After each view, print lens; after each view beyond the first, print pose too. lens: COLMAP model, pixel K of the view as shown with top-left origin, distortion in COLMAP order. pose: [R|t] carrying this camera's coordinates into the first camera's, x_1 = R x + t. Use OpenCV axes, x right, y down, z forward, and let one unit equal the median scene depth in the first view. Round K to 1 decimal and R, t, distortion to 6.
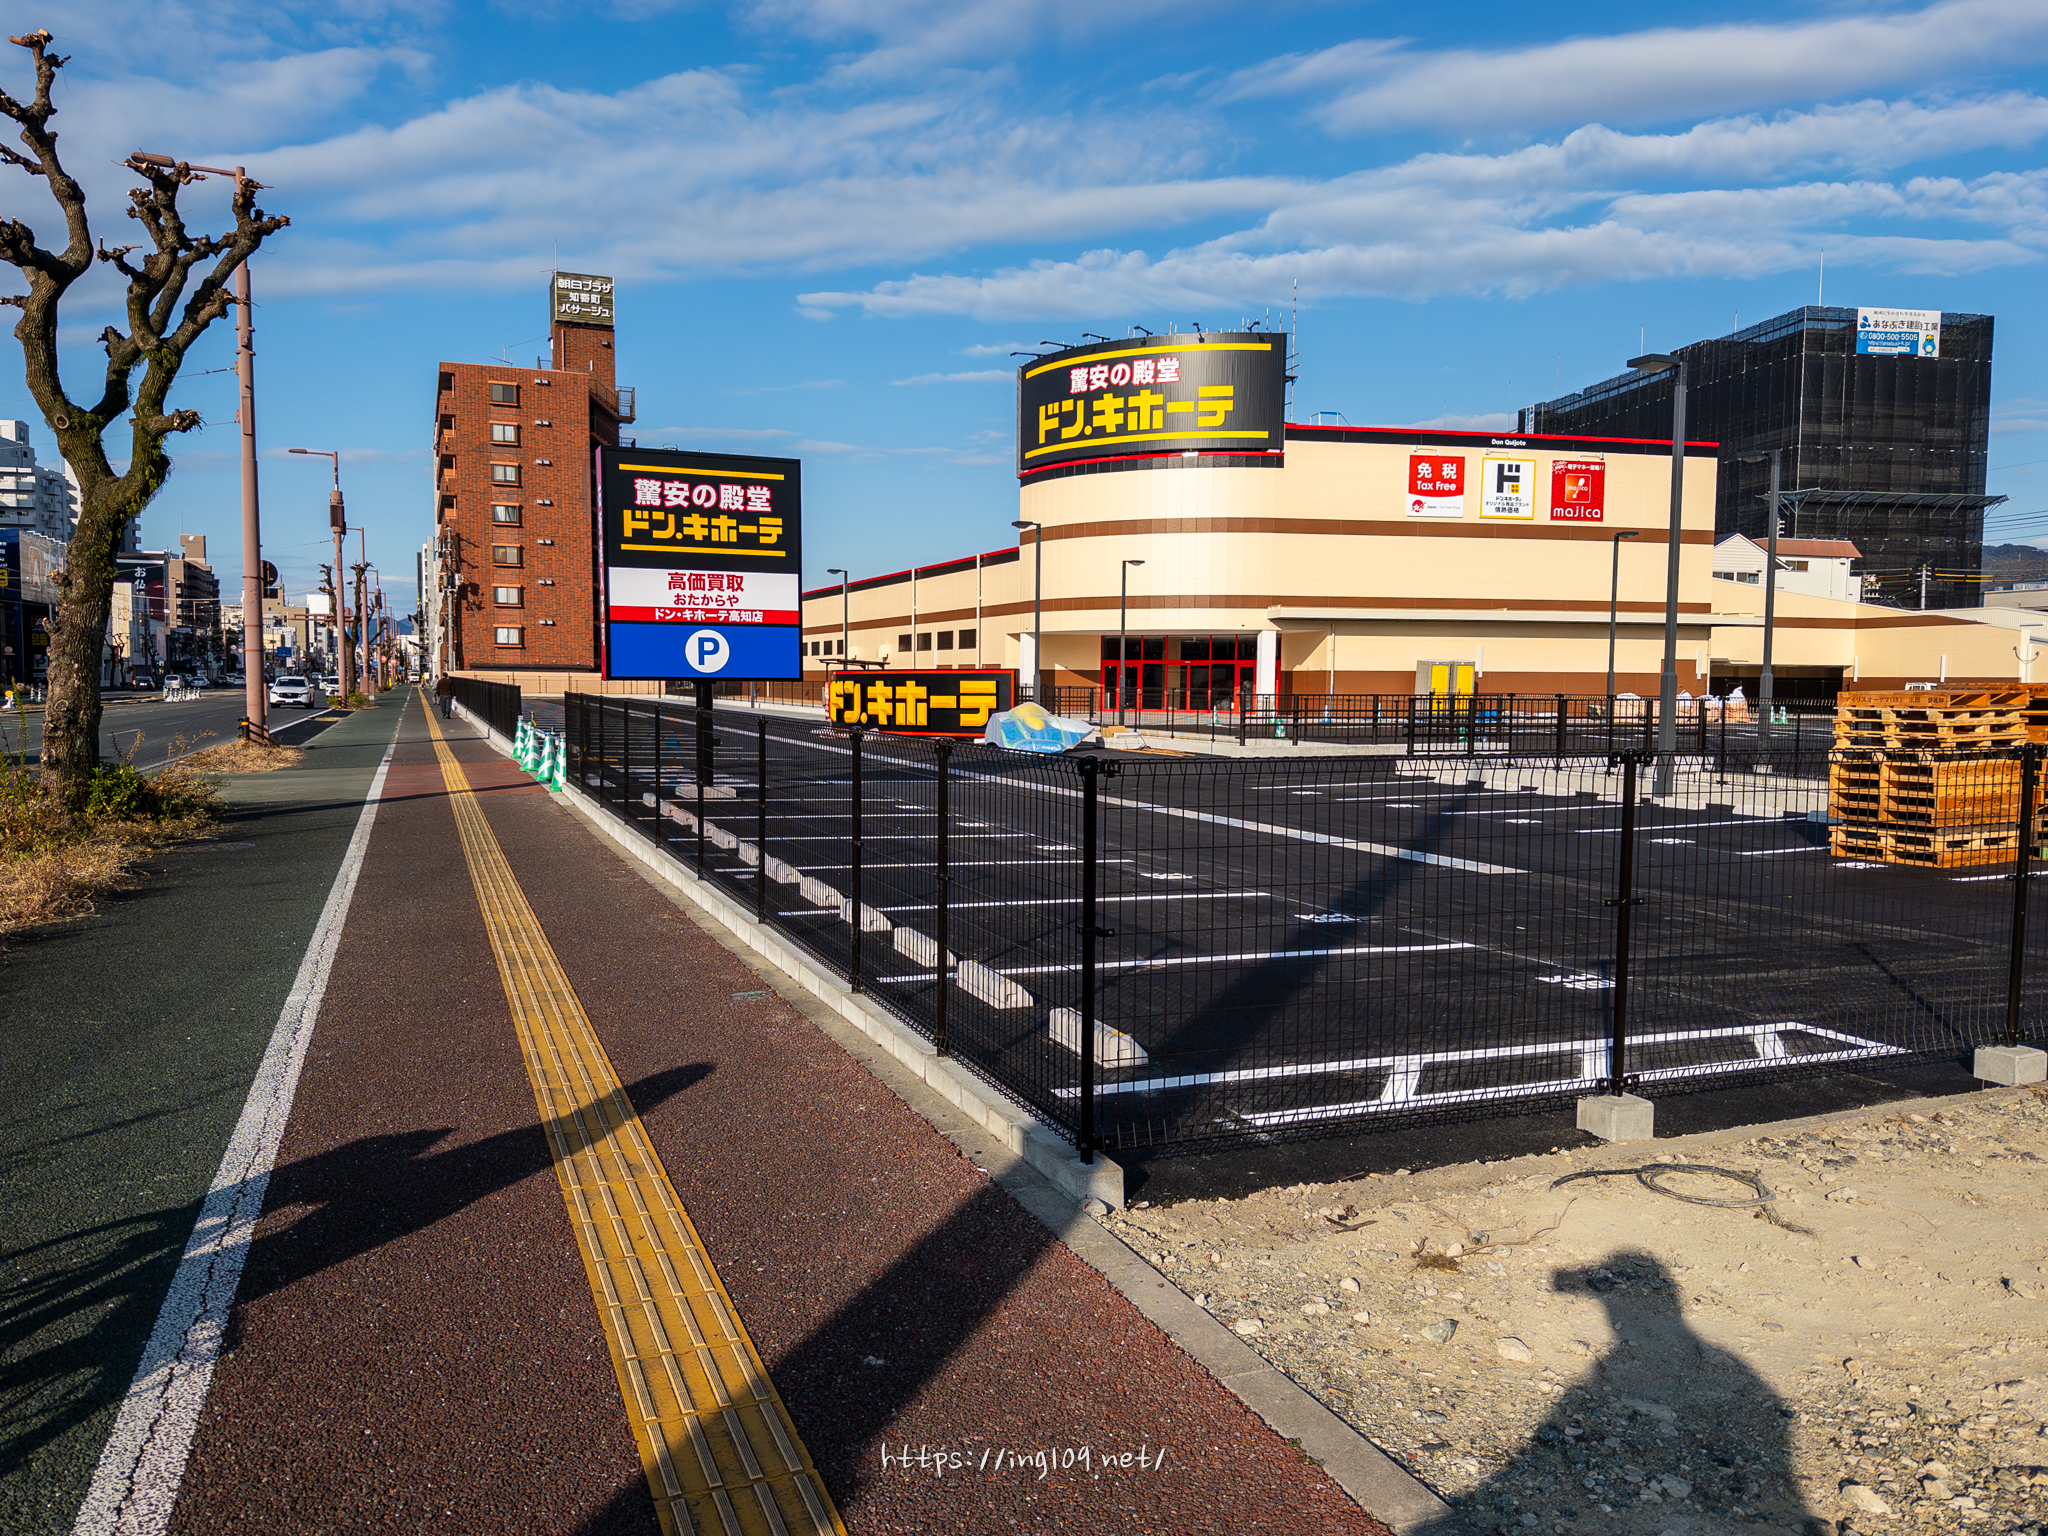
lens RADIAL K [[1454.1, 0, 1023.2], [0, 1454.1, 774.4], [0, 0, 1]] dist [-0.003919, -0.017525]
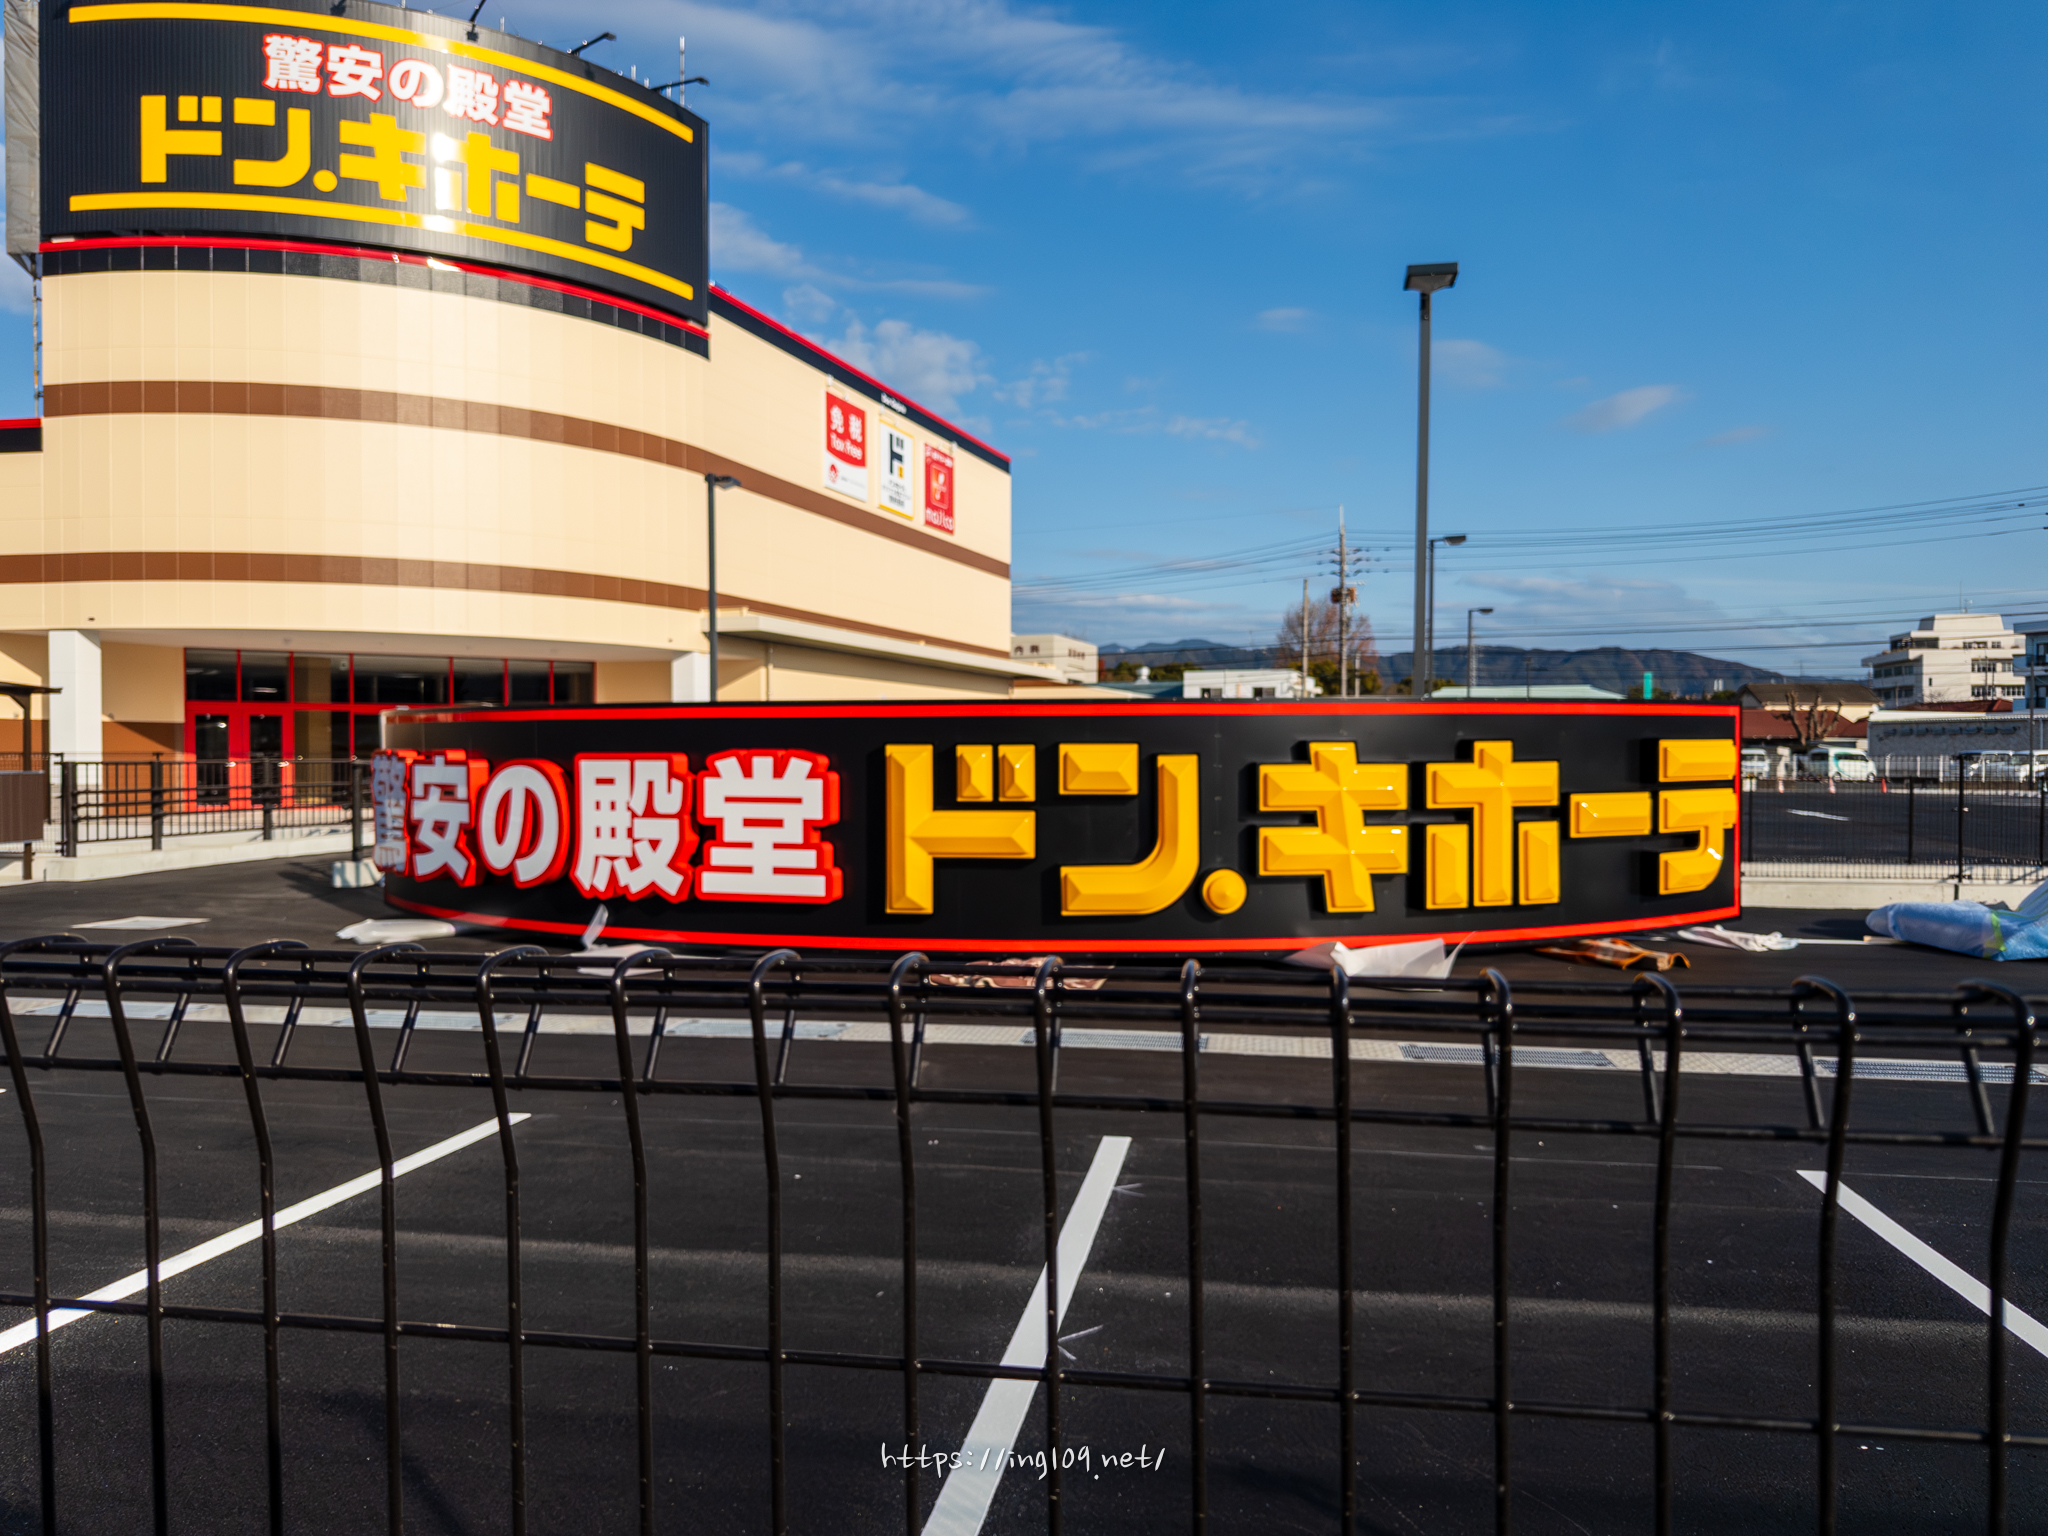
lens RADIAL K [[1454.1, 0, 1026.8], [0, 1454.1, 777.4], [0, 0, 1]] dist [-0.003919, -0.017525]
pose [[0.521406, -0.012159, 0.853222, -0.227939], [0.051669, 0.998514, -0.017345, -0.037586], [-0.851743, 0.053129, 0.521260, 0.612642]]
